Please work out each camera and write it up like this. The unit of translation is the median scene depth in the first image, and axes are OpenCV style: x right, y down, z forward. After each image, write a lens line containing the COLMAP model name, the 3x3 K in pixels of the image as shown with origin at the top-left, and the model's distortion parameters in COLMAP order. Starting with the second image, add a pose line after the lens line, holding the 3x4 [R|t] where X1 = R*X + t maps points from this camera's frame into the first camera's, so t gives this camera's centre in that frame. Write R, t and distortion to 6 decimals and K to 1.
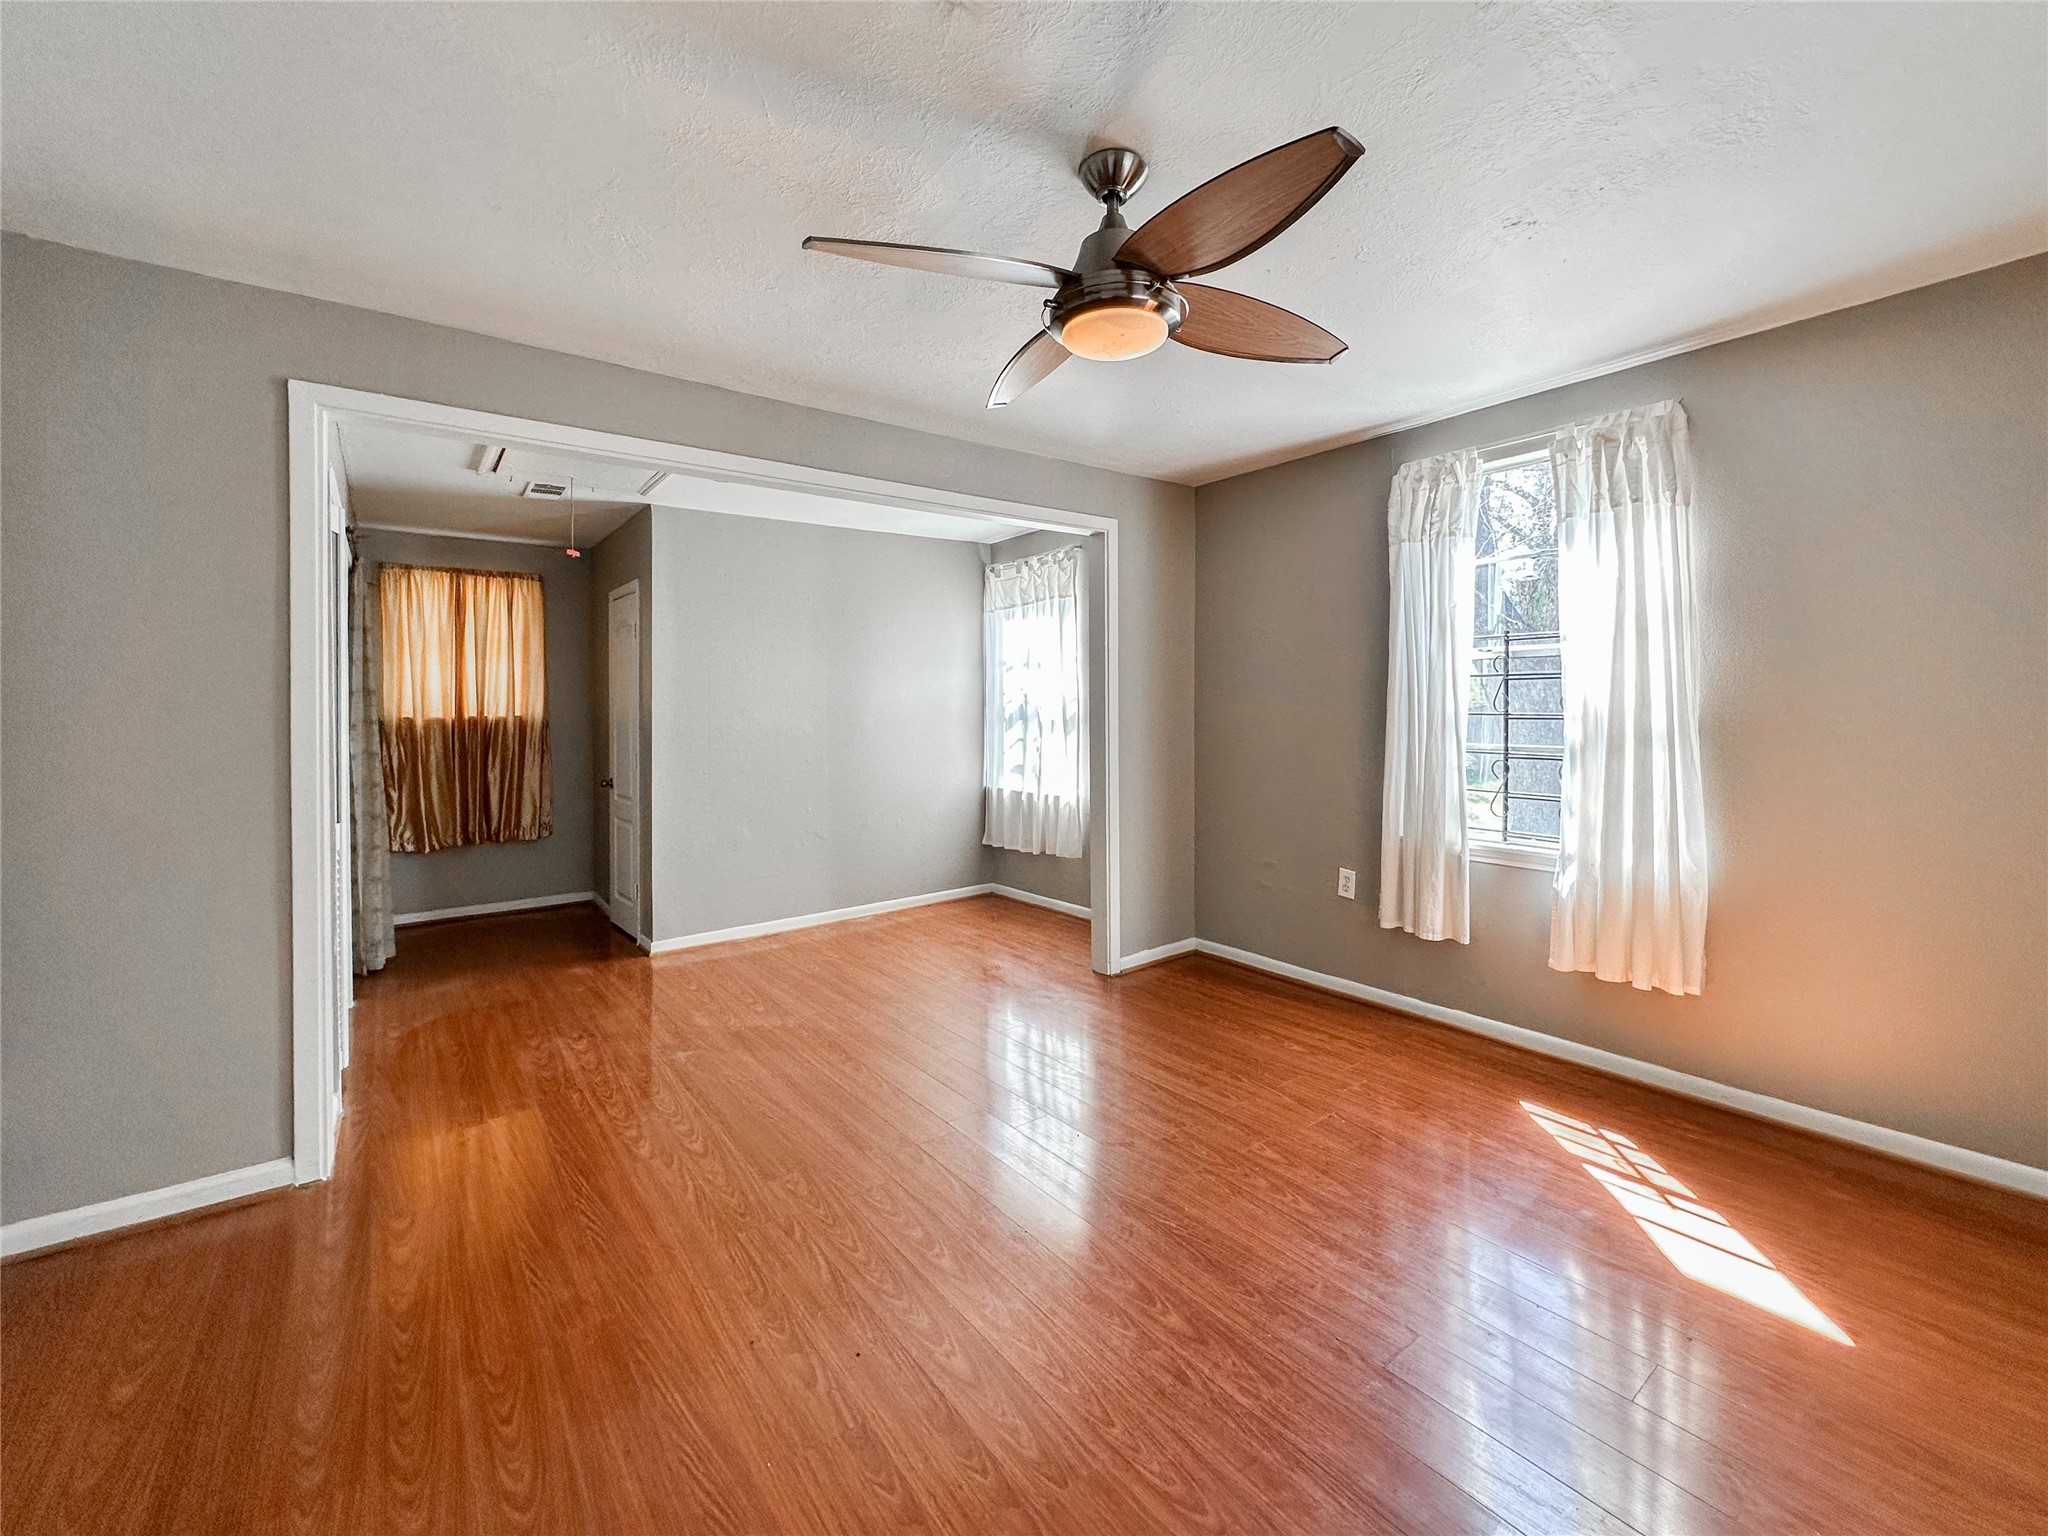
lens RADIAL K [[842.9, 0, 1053.1], [0, 842.9, 724.7], [0, 0, 1]] dist [0.000417, -0.000062]
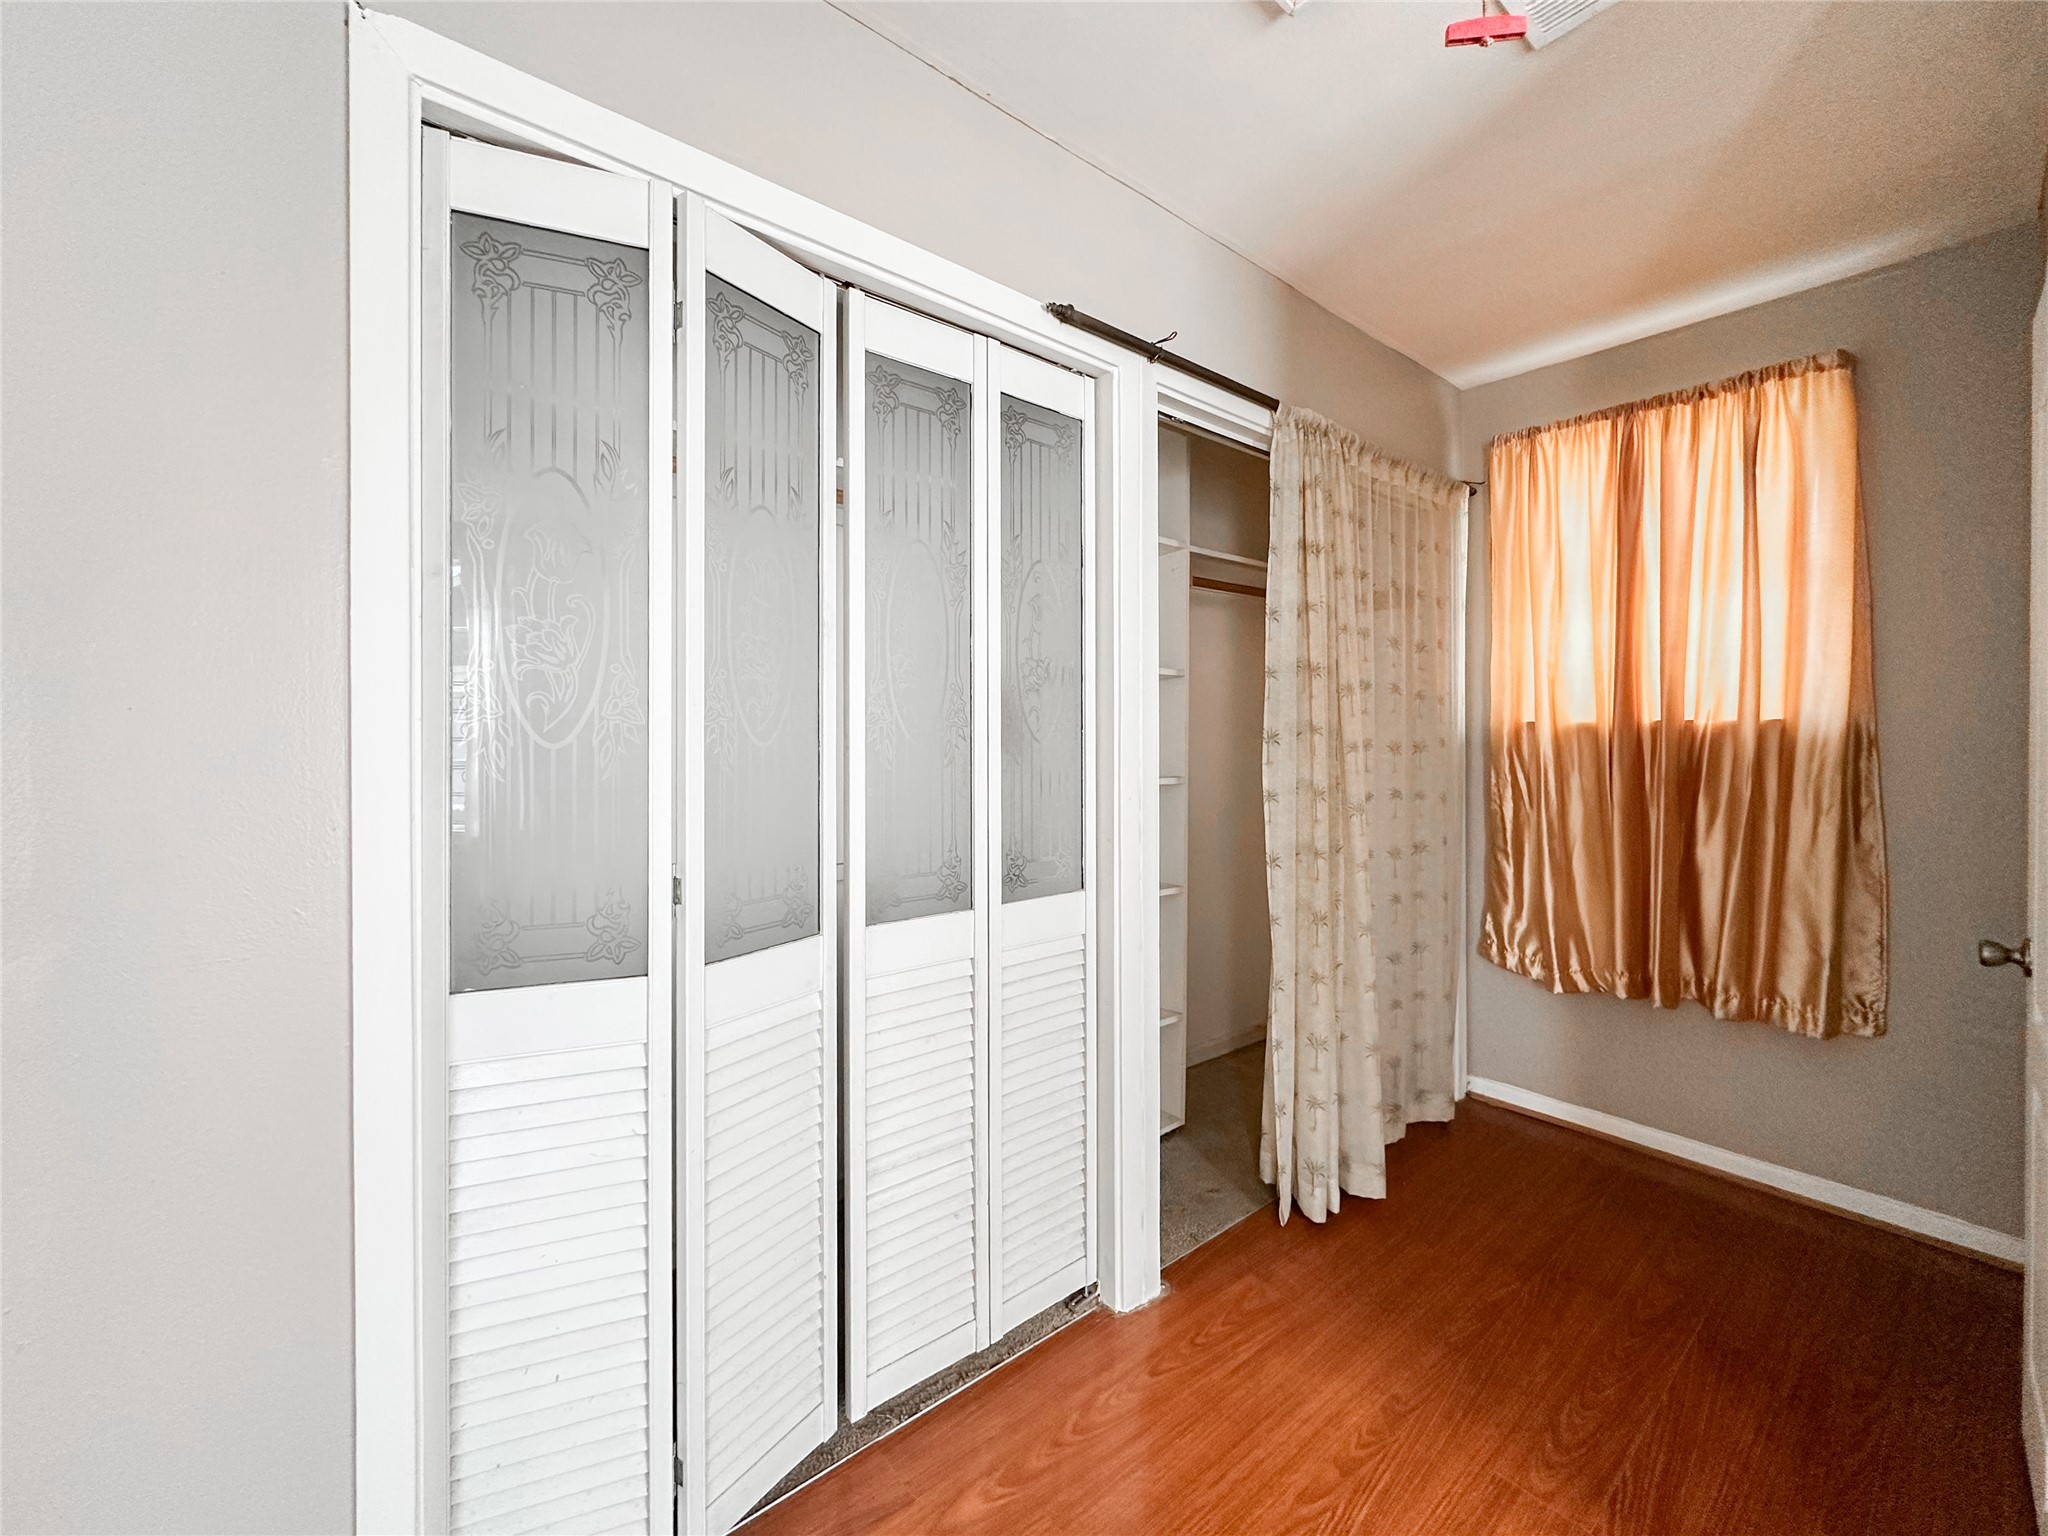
lens RADIAL K [[842.9, 0, 1100.7], [0, 842.9, 743.2], [0, 0, 1]] dist [0.000417, -0.000062]
pose [[0.109819, 0.014405, -0.993847, -0.362695], [-0.011847, 0.999843, 0.013183, -0.000085], [0.993881, 0.010327, 0.109973, 0.879715]]
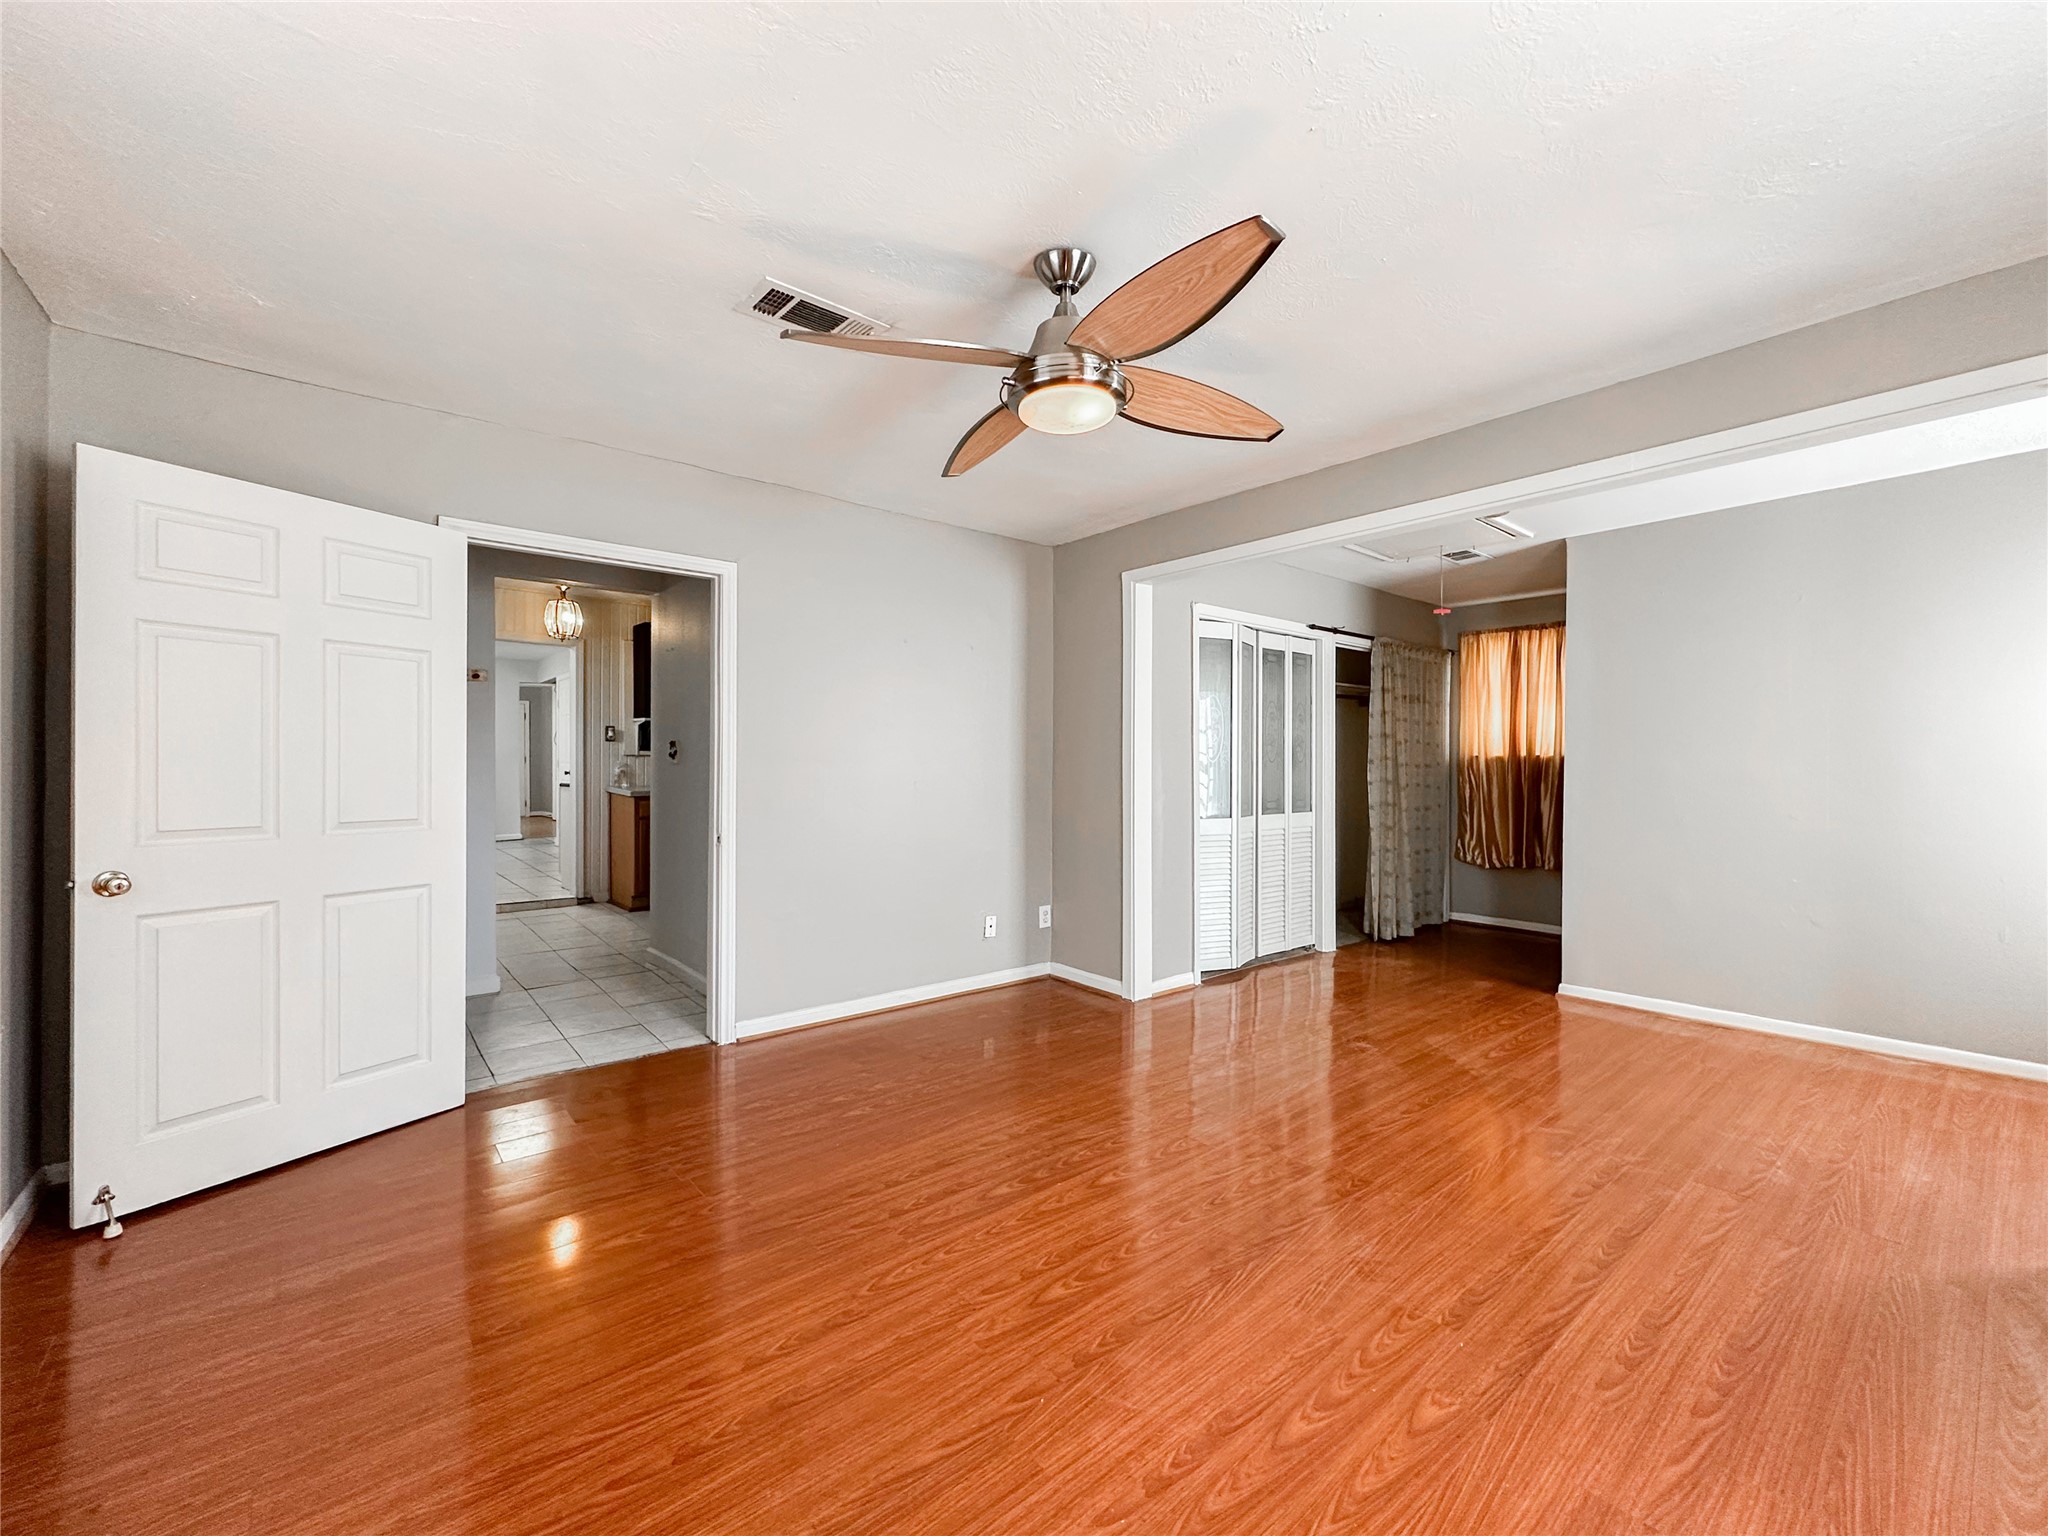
lens RADIAL K [[842.9, 0, 1051.1], [0, 842.9, 773.1], [0, 0, 1]] dist [0.000417, -0.000062]
pose [[0.043331, 0.016688, -0.998921, 0.557893], [-0.014875, 0.999760, 0.016057, 0.007427], [0.998950, 0.014163, 0.043568, 0.425184]]
